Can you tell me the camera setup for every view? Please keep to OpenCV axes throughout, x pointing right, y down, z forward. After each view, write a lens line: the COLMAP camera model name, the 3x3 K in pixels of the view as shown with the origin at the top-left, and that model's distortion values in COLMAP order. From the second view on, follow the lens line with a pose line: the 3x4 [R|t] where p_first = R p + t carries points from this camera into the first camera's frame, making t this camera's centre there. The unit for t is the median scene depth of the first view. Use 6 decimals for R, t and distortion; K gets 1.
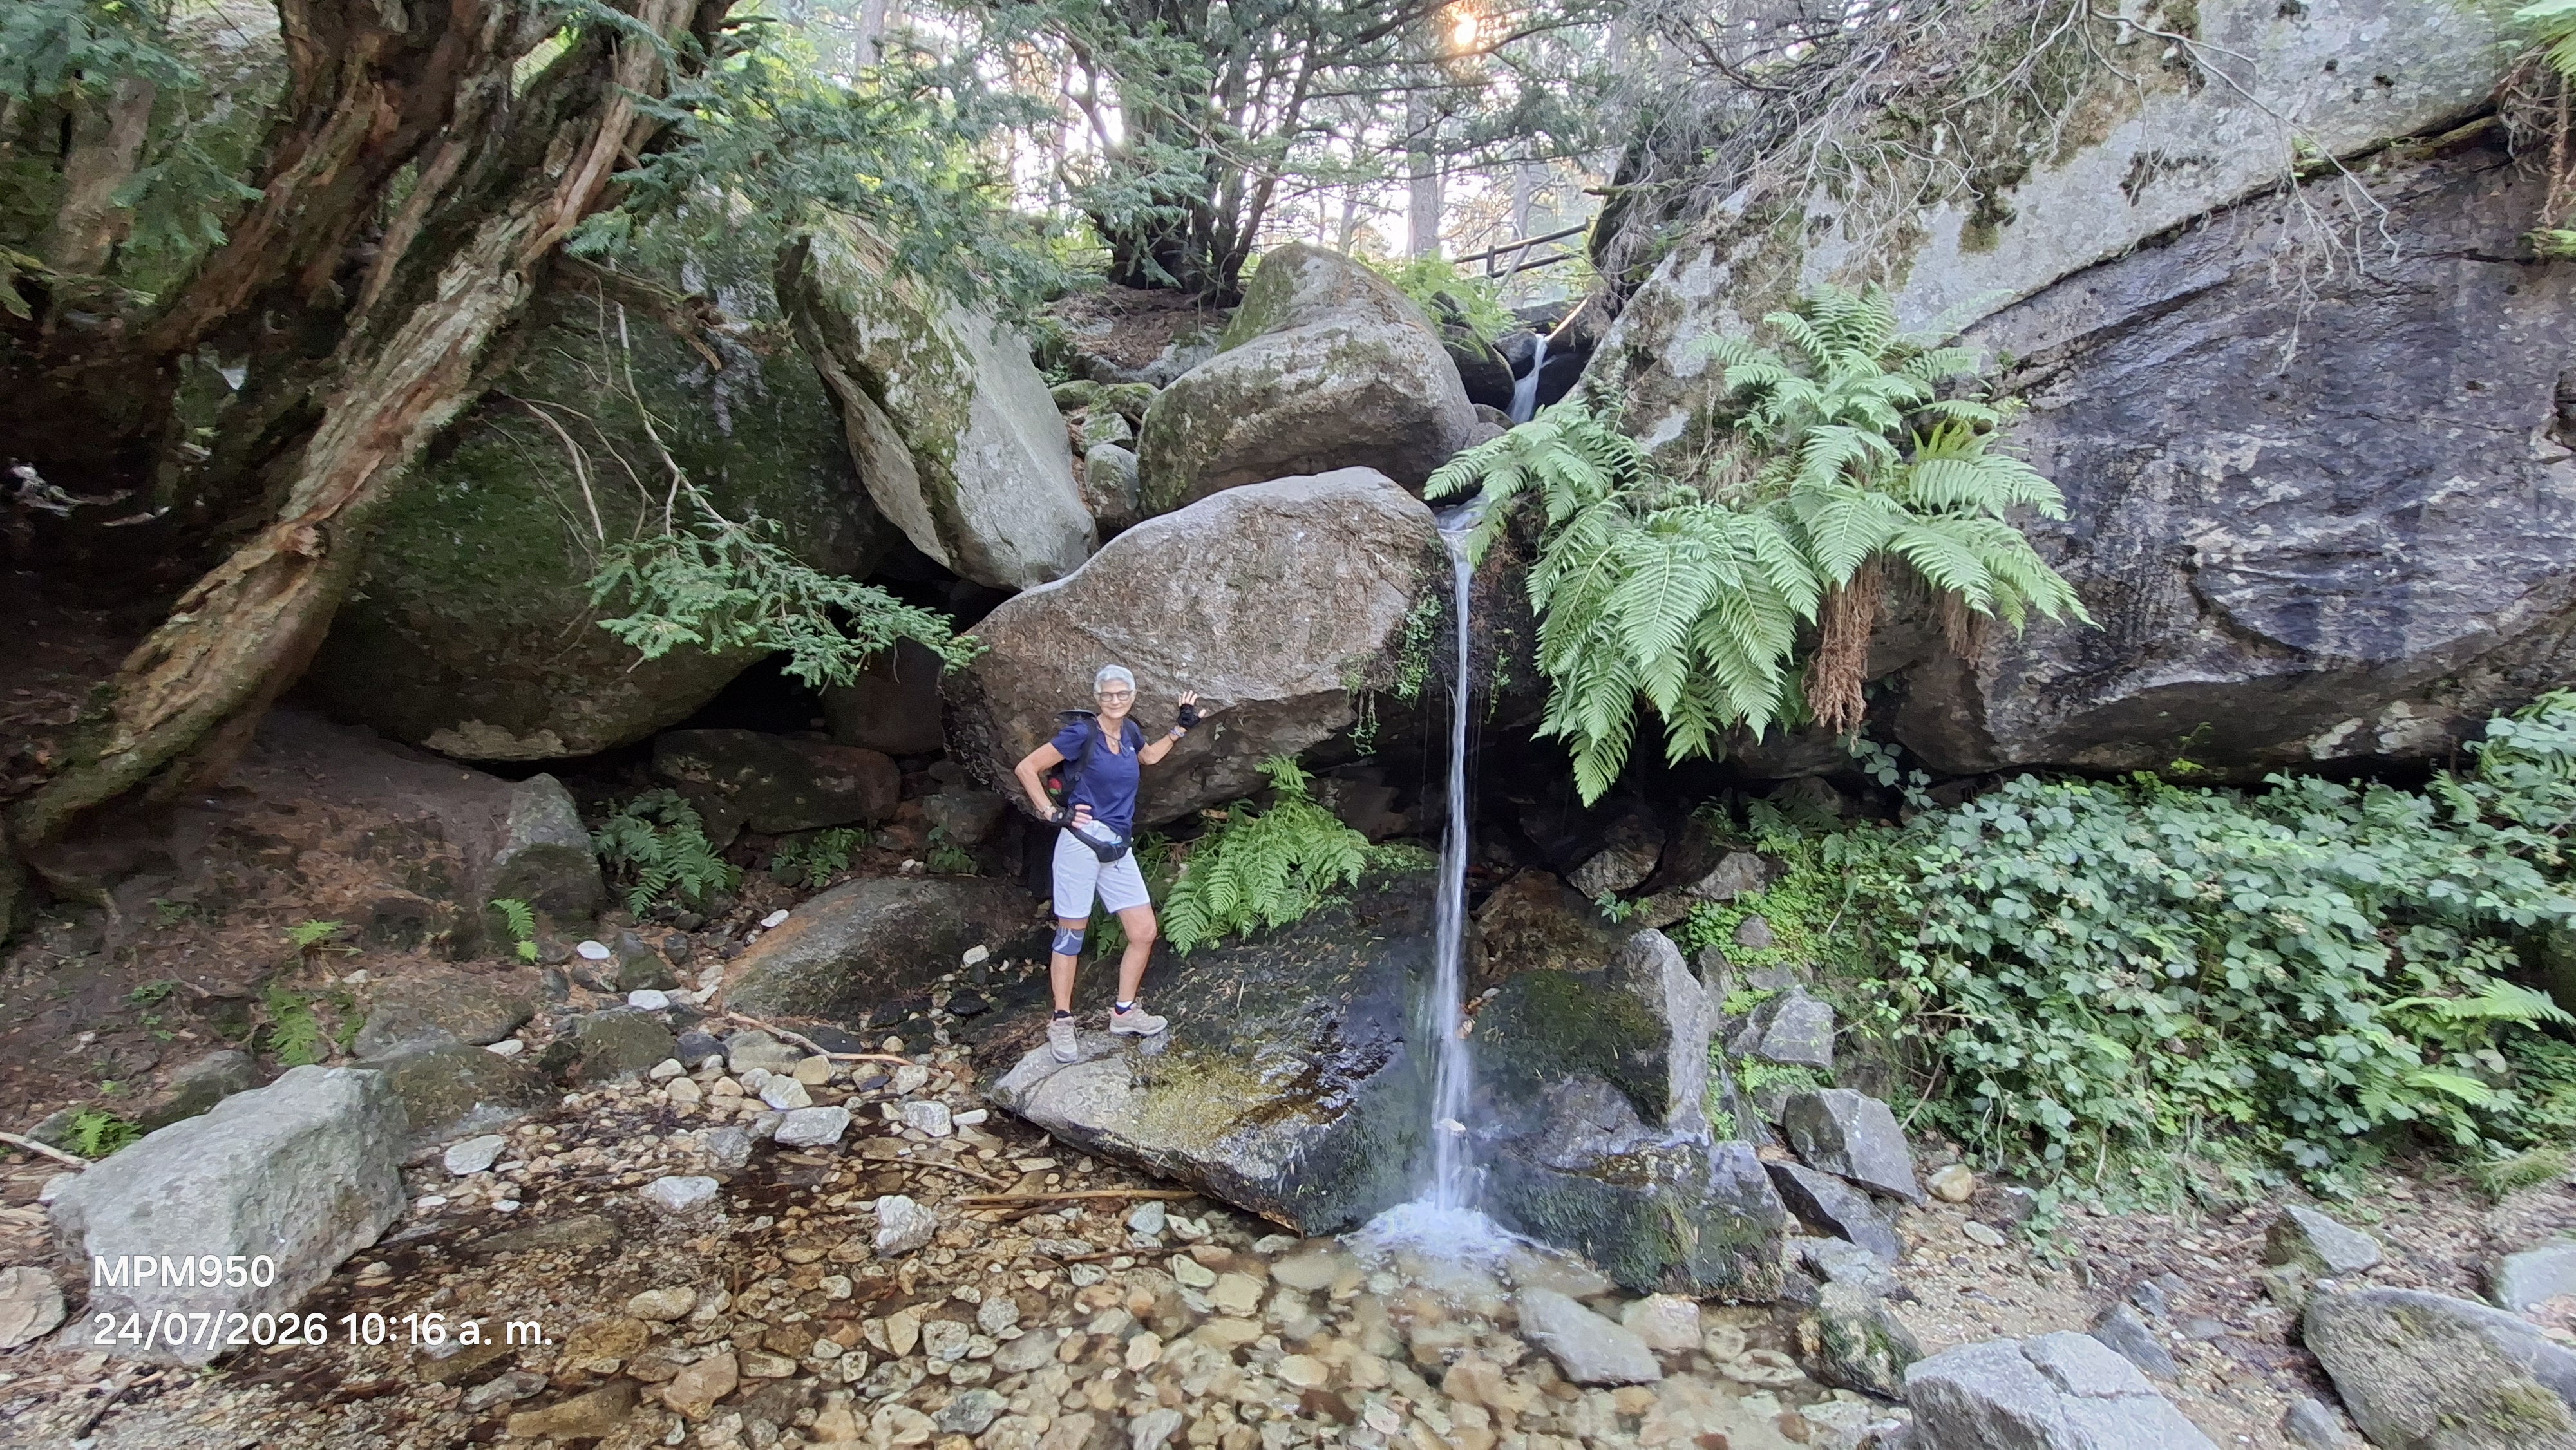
lens RADIAL K [[1018.0, 0, 1288.9], [0, 1018.0, 721.3], [0, 0, 1]] dist [-0.002427, 0.000971]
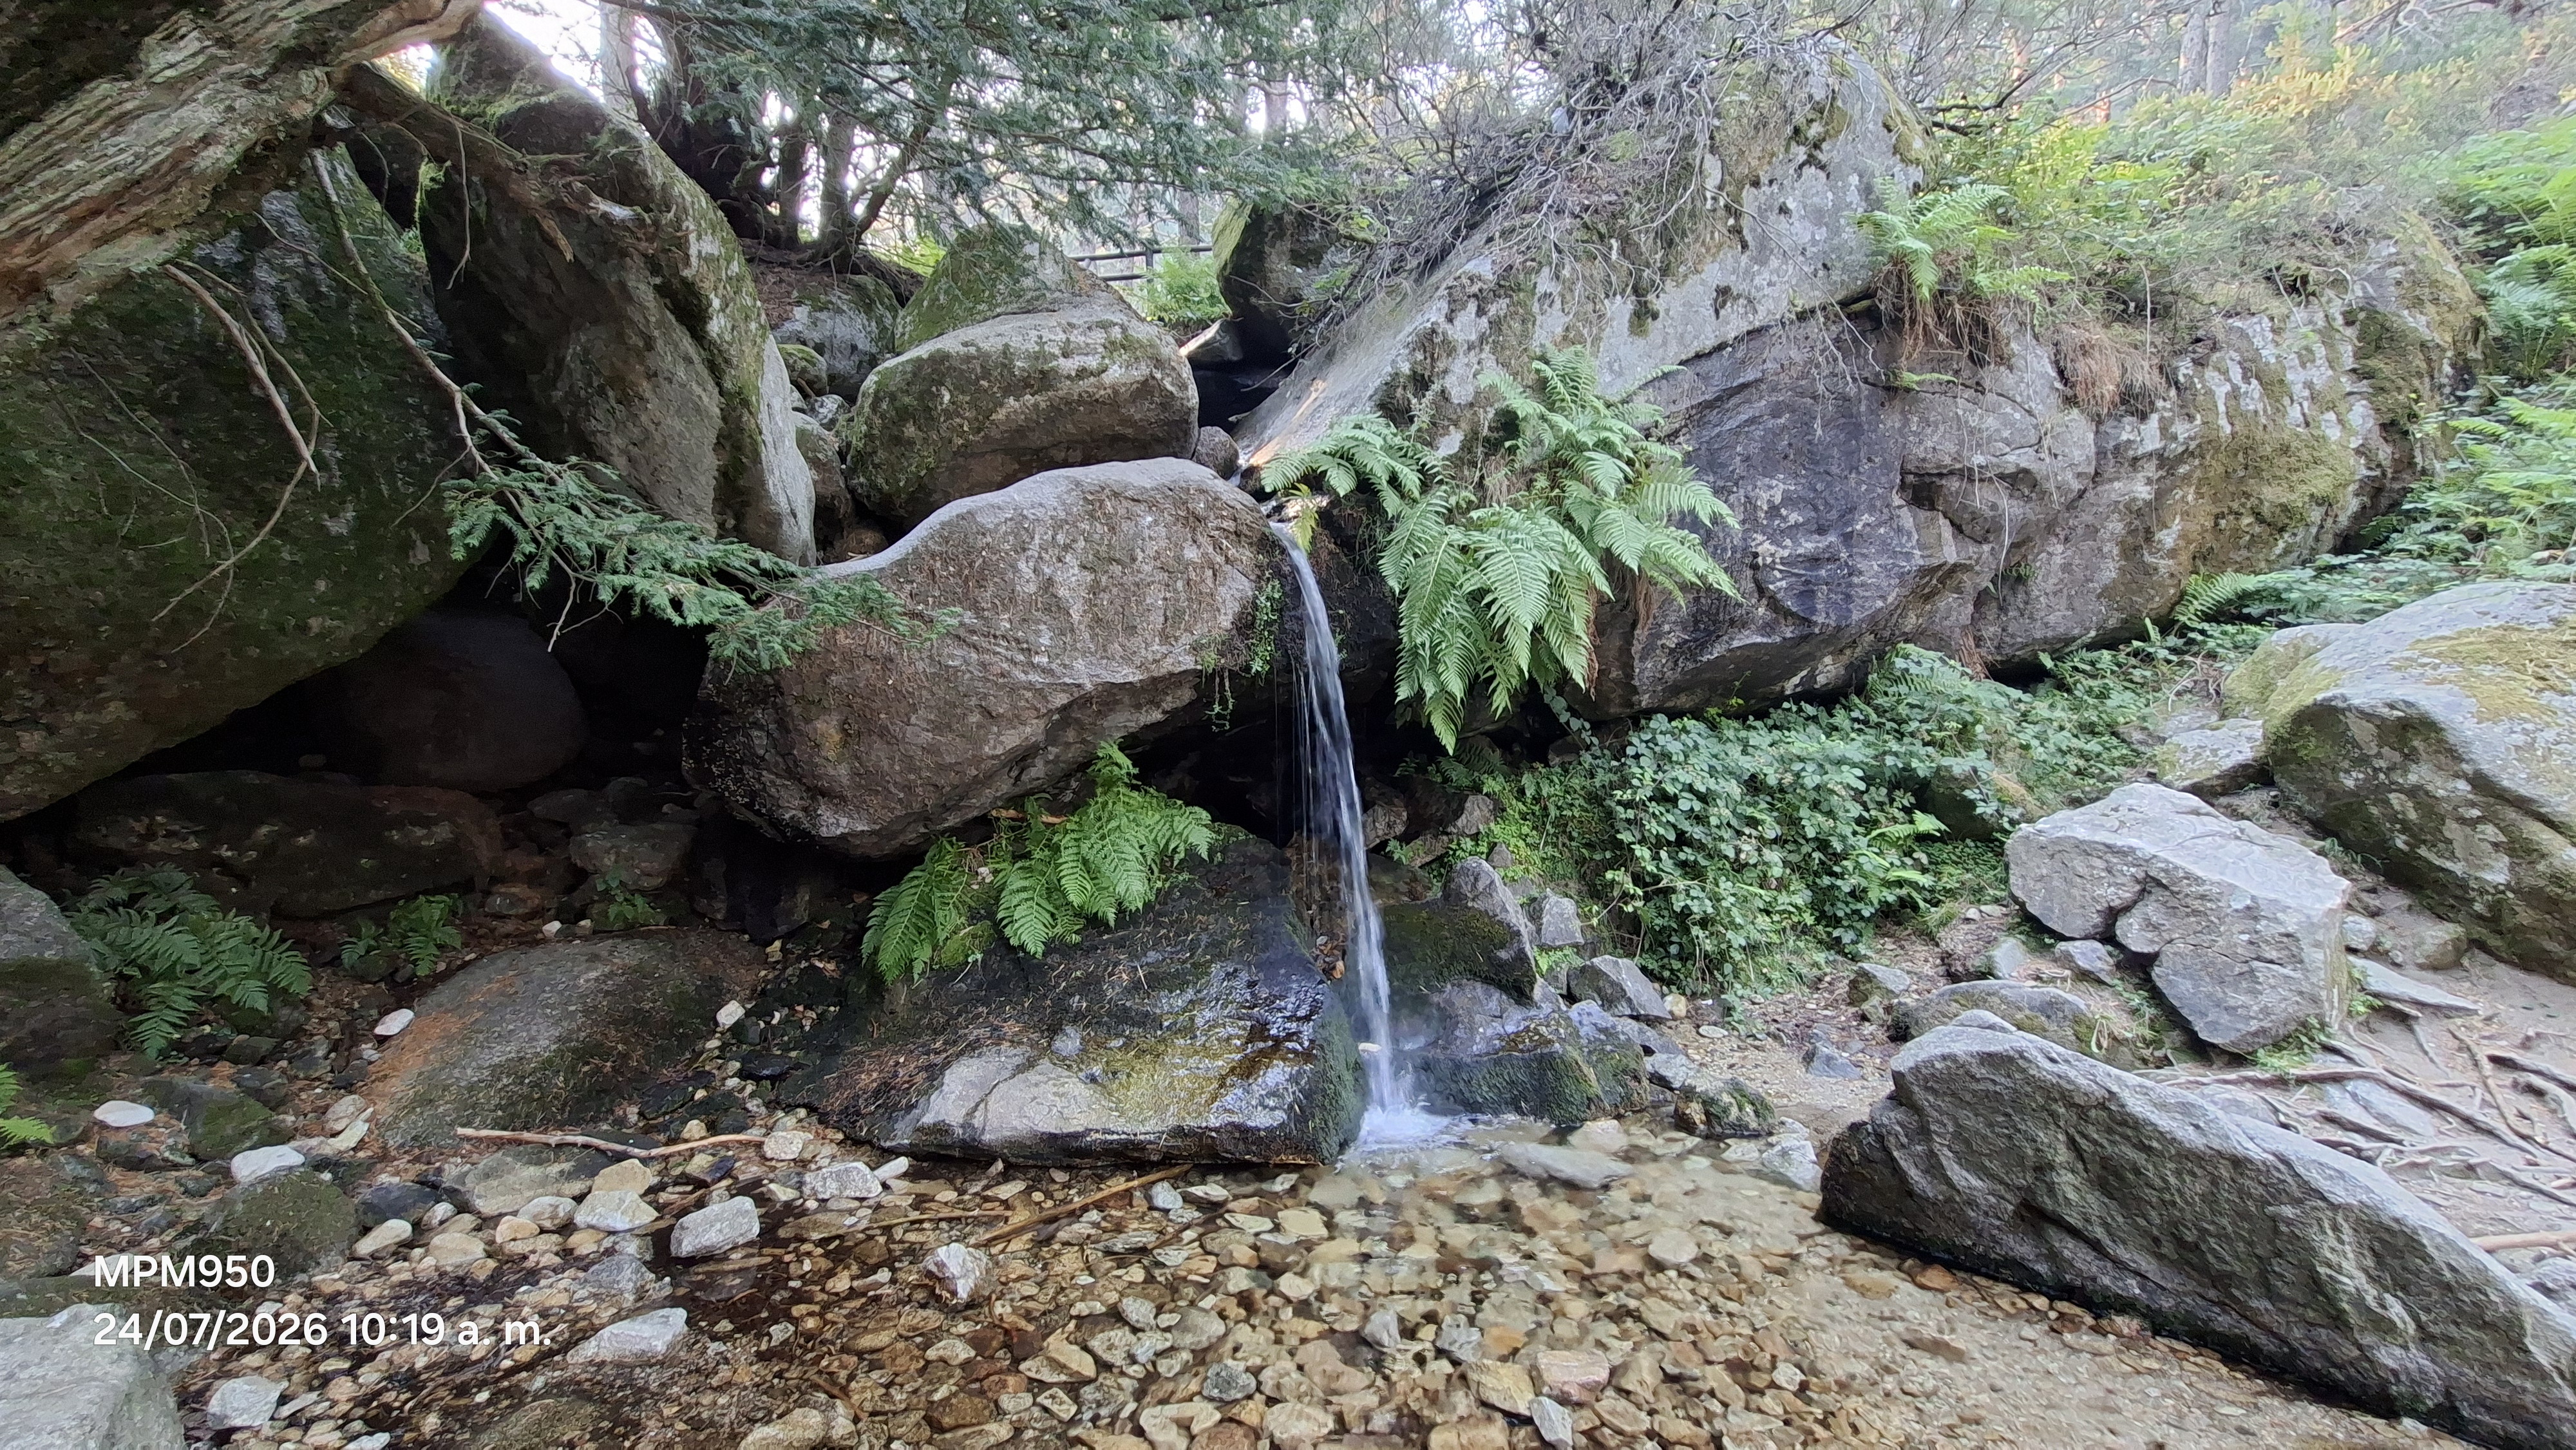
lens RADIAL K [[1018.0, 0, 1304.0], [0, 1018.0, 721.6], [0, 0, 1]] dist [-0.002427, 0.000971]
pose [[0.851592, -0.056546, 0.521146, -0.458206], [0.063956, 0.997946, 0.003771, 0.028524], [-0.520288, 0.030119, 0.853459, 0.066670]]
